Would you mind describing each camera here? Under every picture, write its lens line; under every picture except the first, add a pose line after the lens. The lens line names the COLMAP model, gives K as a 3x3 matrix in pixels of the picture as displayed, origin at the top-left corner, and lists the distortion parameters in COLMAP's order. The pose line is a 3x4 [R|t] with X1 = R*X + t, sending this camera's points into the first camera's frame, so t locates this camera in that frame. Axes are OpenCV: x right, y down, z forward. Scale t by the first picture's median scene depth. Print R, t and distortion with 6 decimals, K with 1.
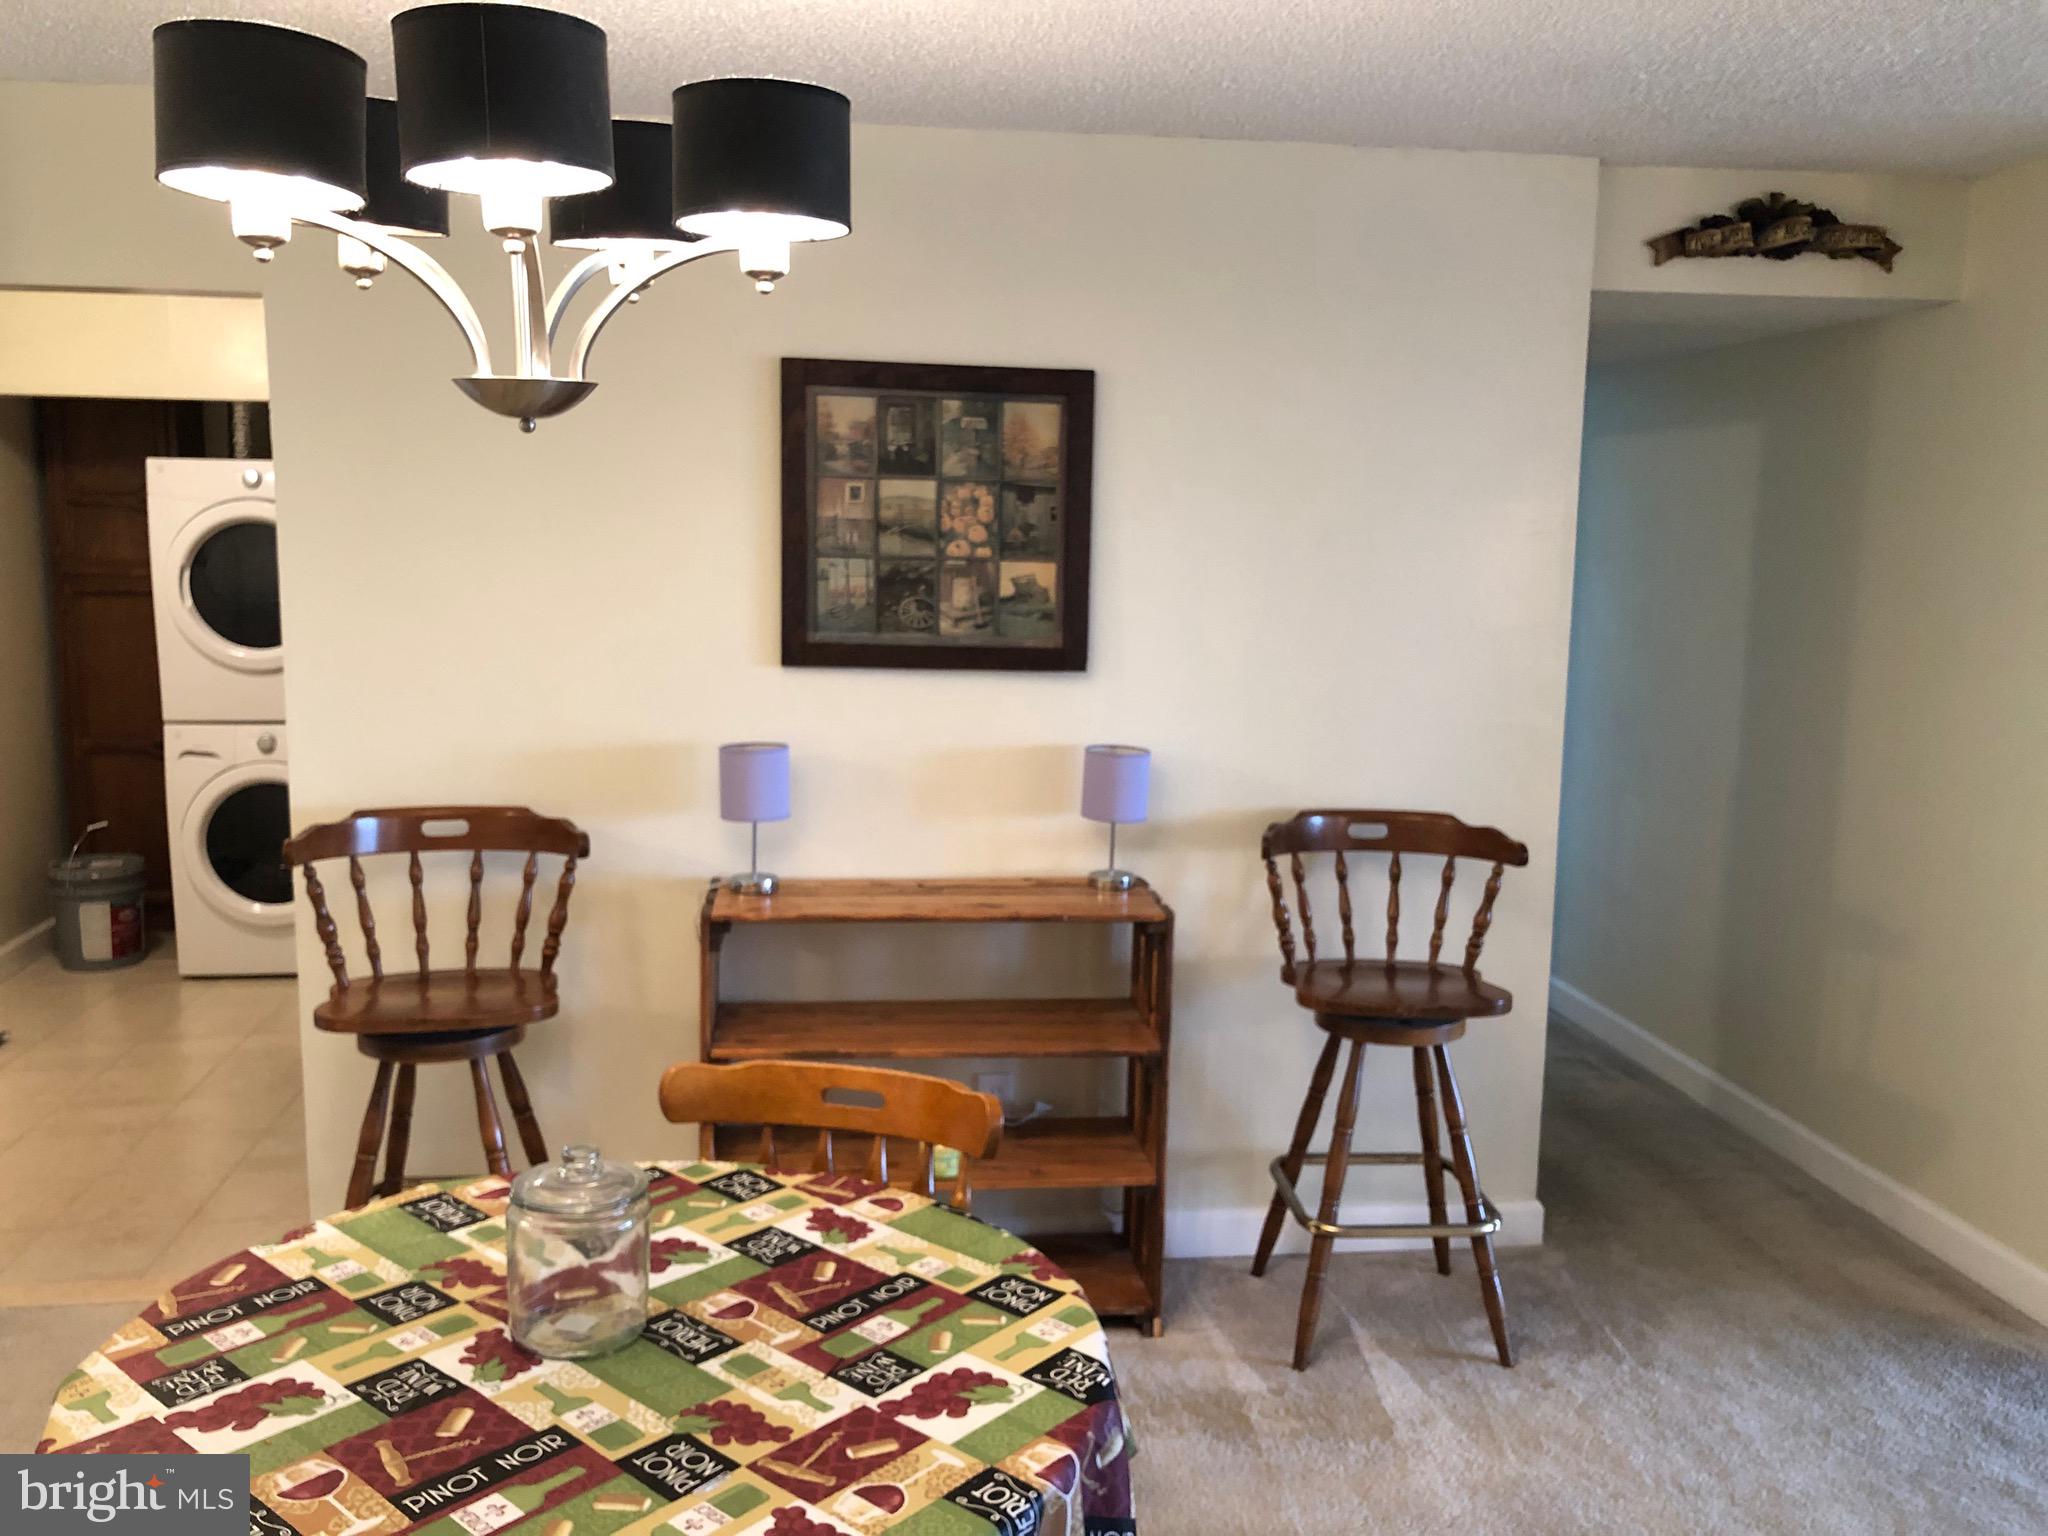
lens RADIAL K [[1678.6, 0, 1021.5], [0, 1678.6, 804.0], [0, 0, 1]] dist [0.009870, -0.003536]
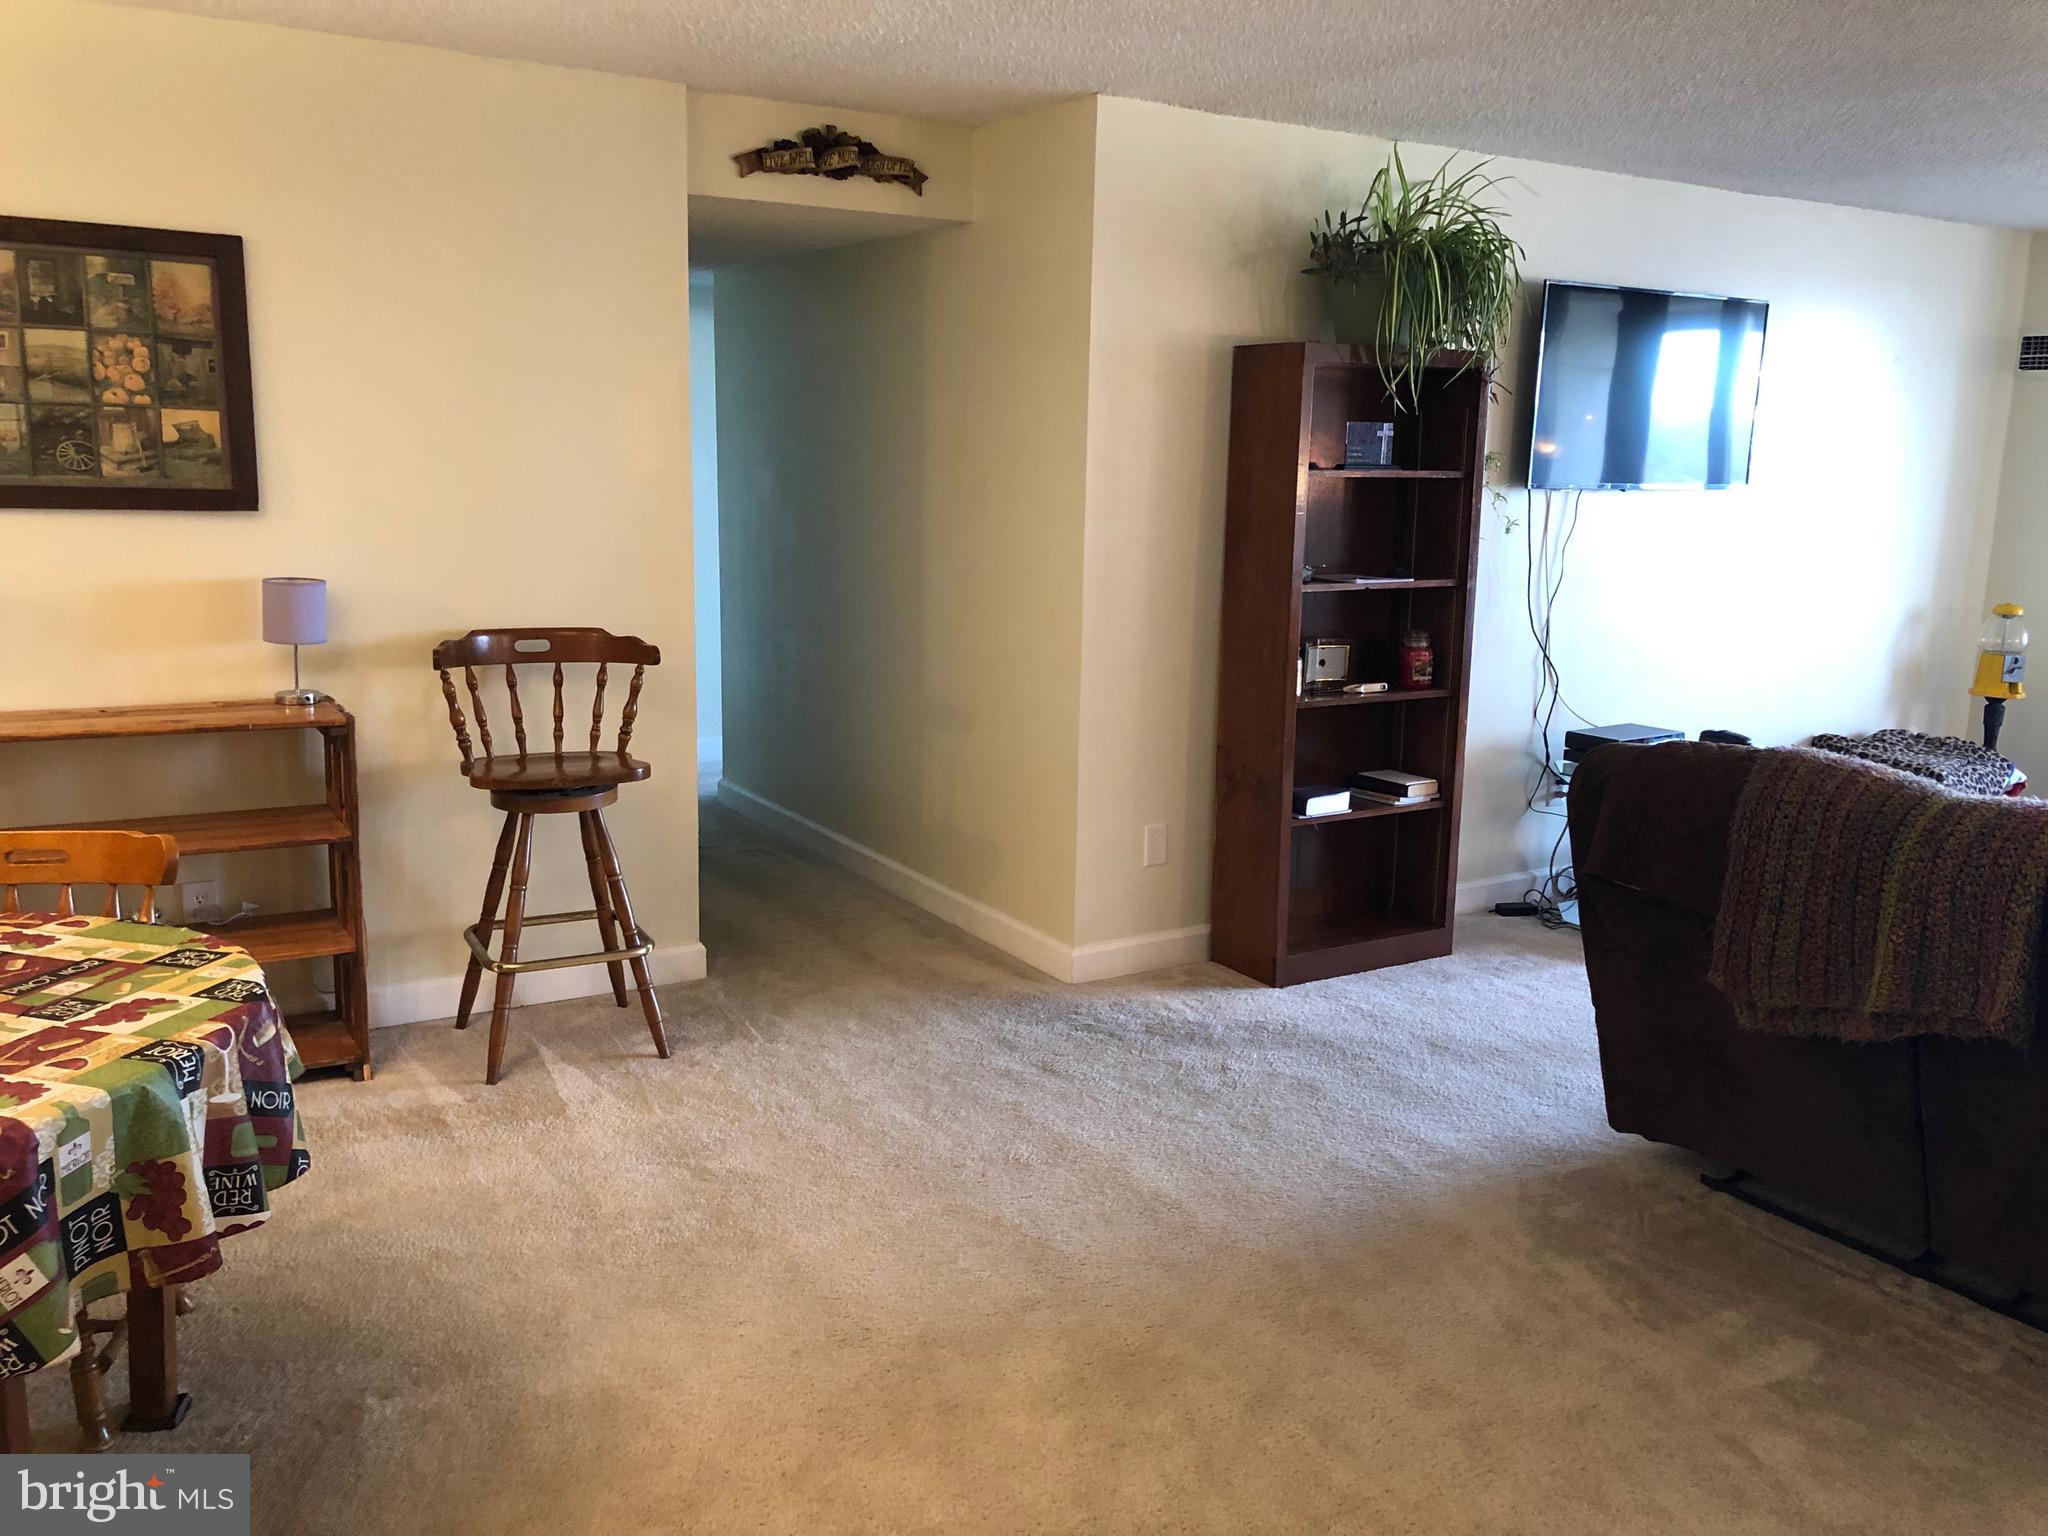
lens RADIAL K [[1663.6, 0, 1024.0], [0, 1663.6, 768.0], [0, 0, 1]] dist [-0.005233, 0.019096]
pose [[0.907944, -0.075037, 0.412320, 0.034227], [0.057278, 0.996827, 0.055280, 0.061707], [-0.415160, -0.026574, 0.909360, -0.226642]]
